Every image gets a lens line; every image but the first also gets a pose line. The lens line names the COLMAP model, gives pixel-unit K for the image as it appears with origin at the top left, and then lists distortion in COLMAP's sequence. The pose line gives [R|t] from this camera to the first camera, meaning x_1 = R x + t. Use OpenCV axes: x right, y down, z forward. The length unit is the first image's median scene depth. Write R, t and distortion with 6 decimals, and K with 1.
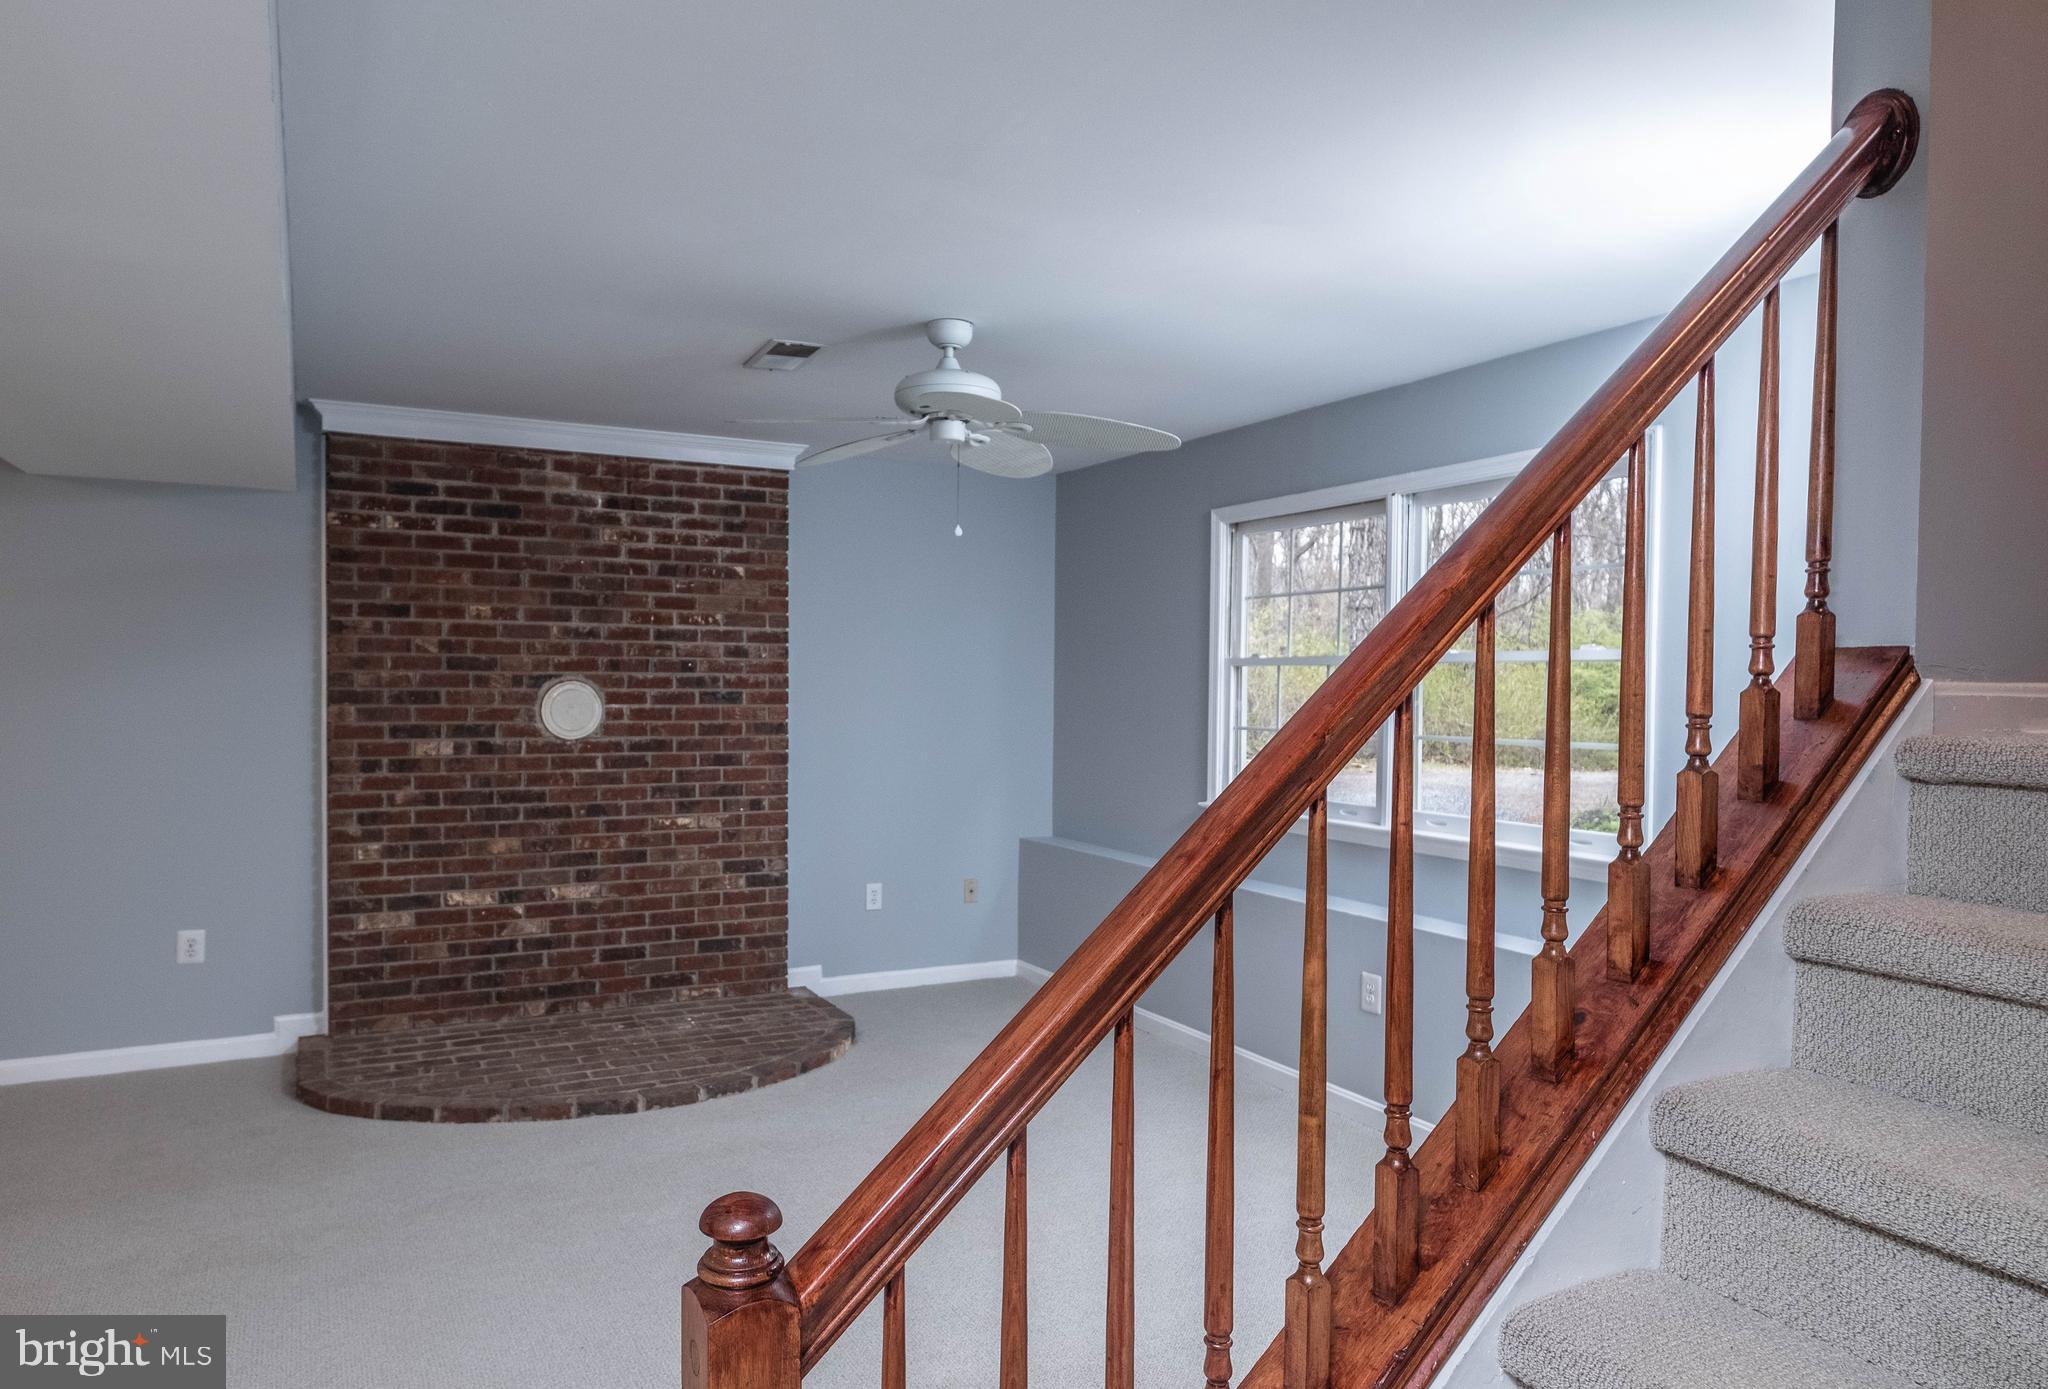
lens RADIAL K [[1282.2, 0, 1020.4], [0, 1282.2, 700.3], [0, 0, 1]] dist [0.000176, 0.003505]
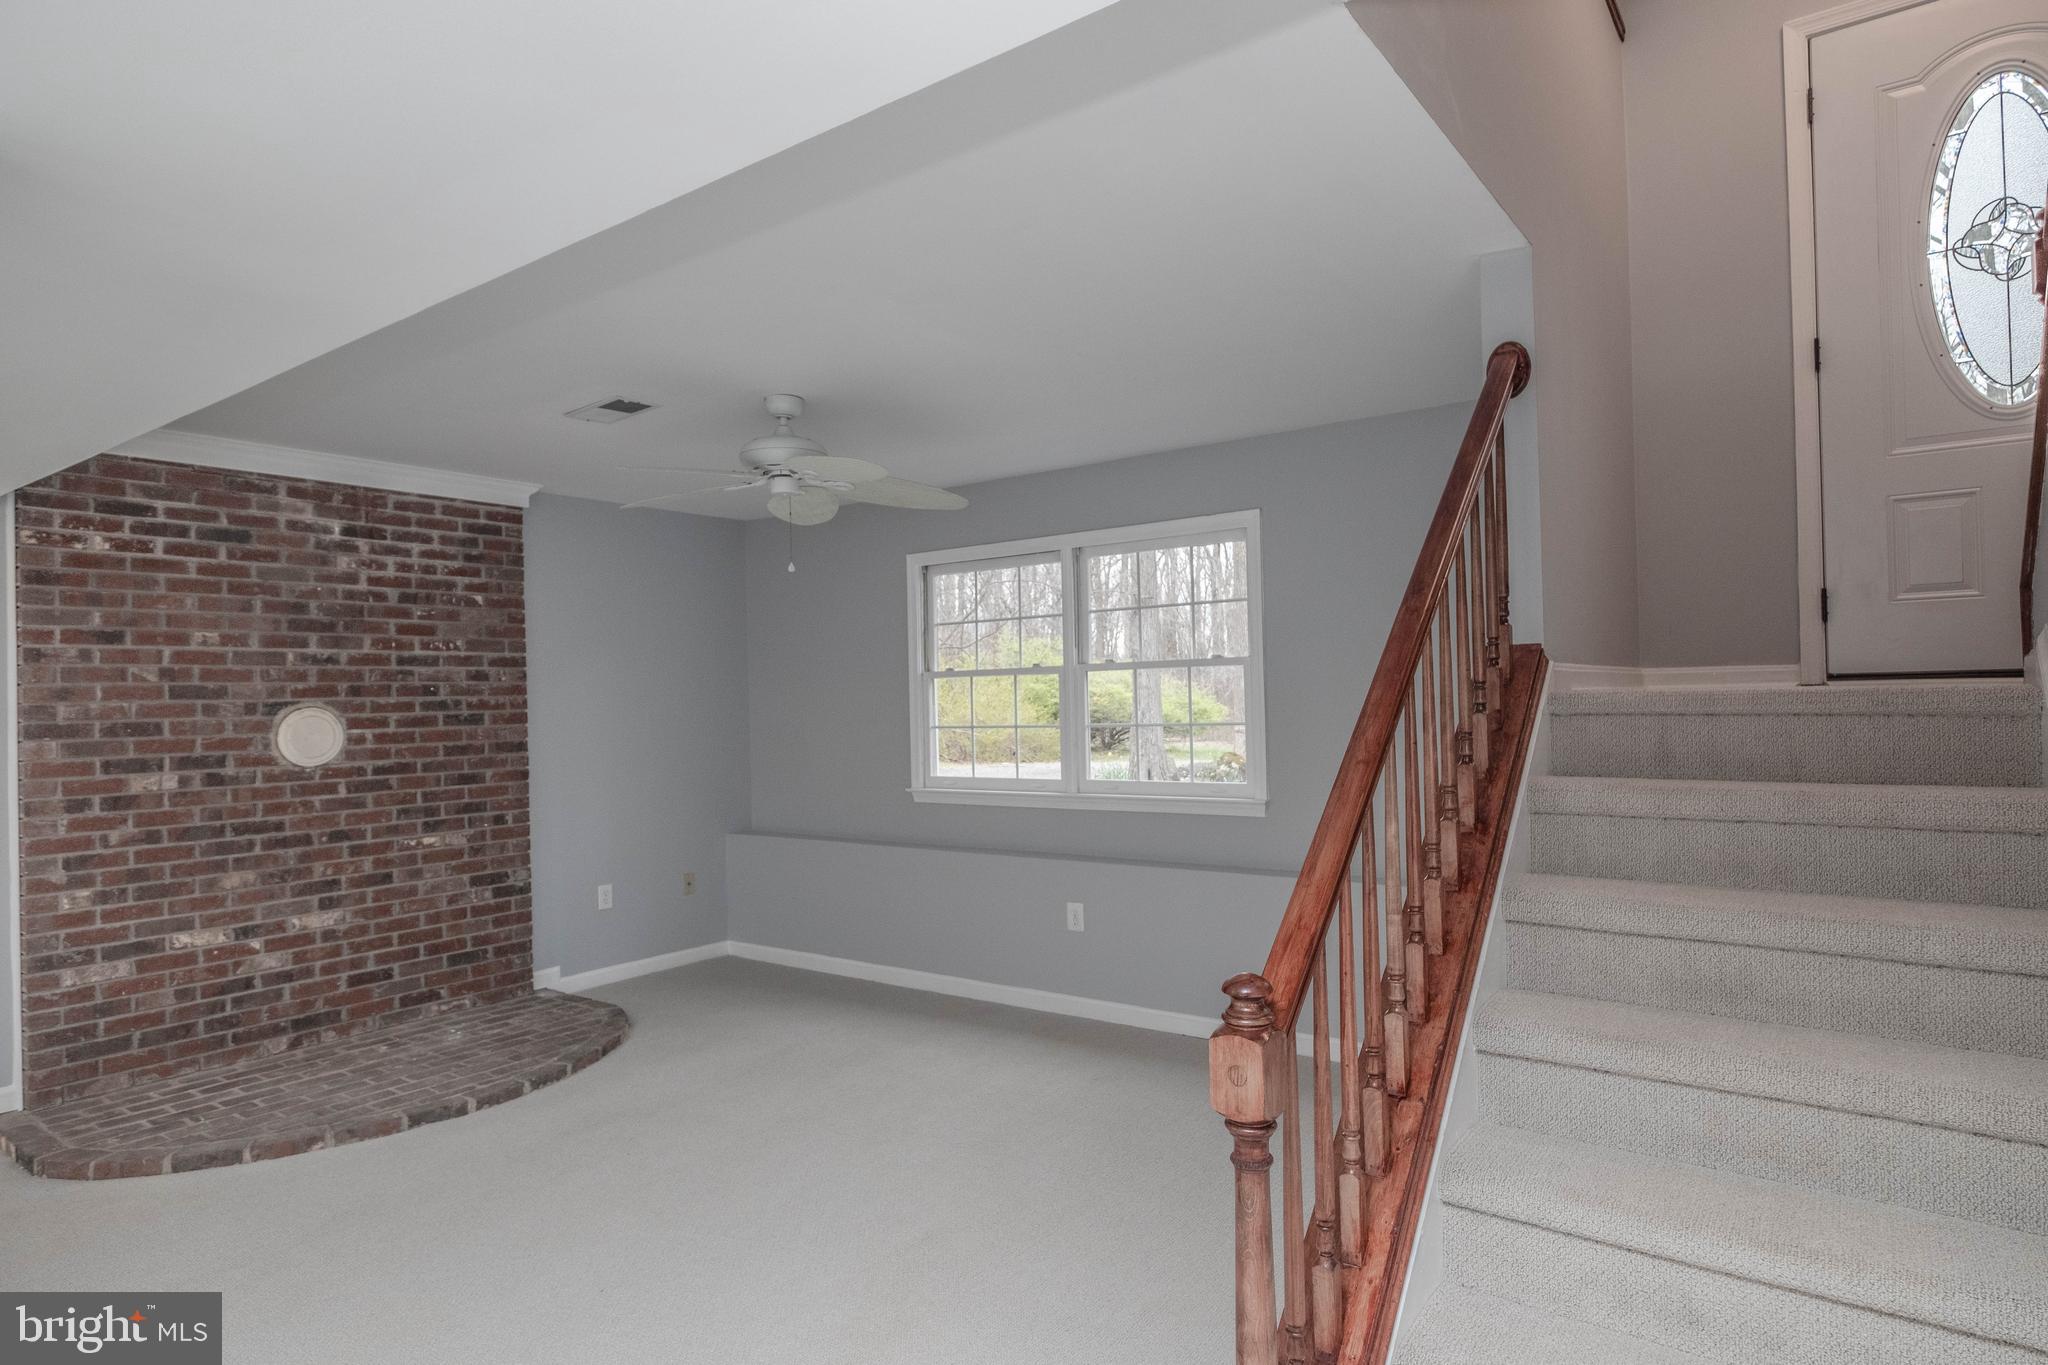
lens RADIAL K [[1114.6, 0, 1062.6], [0, 1114.6, 667.7], [0, 0, 1]] dist [0.007638, -0.002279]
pose [[0.888370, -0.017559, 0.458793, -0.235403], [0.039012, 0.998541, -0.037323, 0.009483], [-0.457468, 0.051055, 0.887759, -0.040560]]
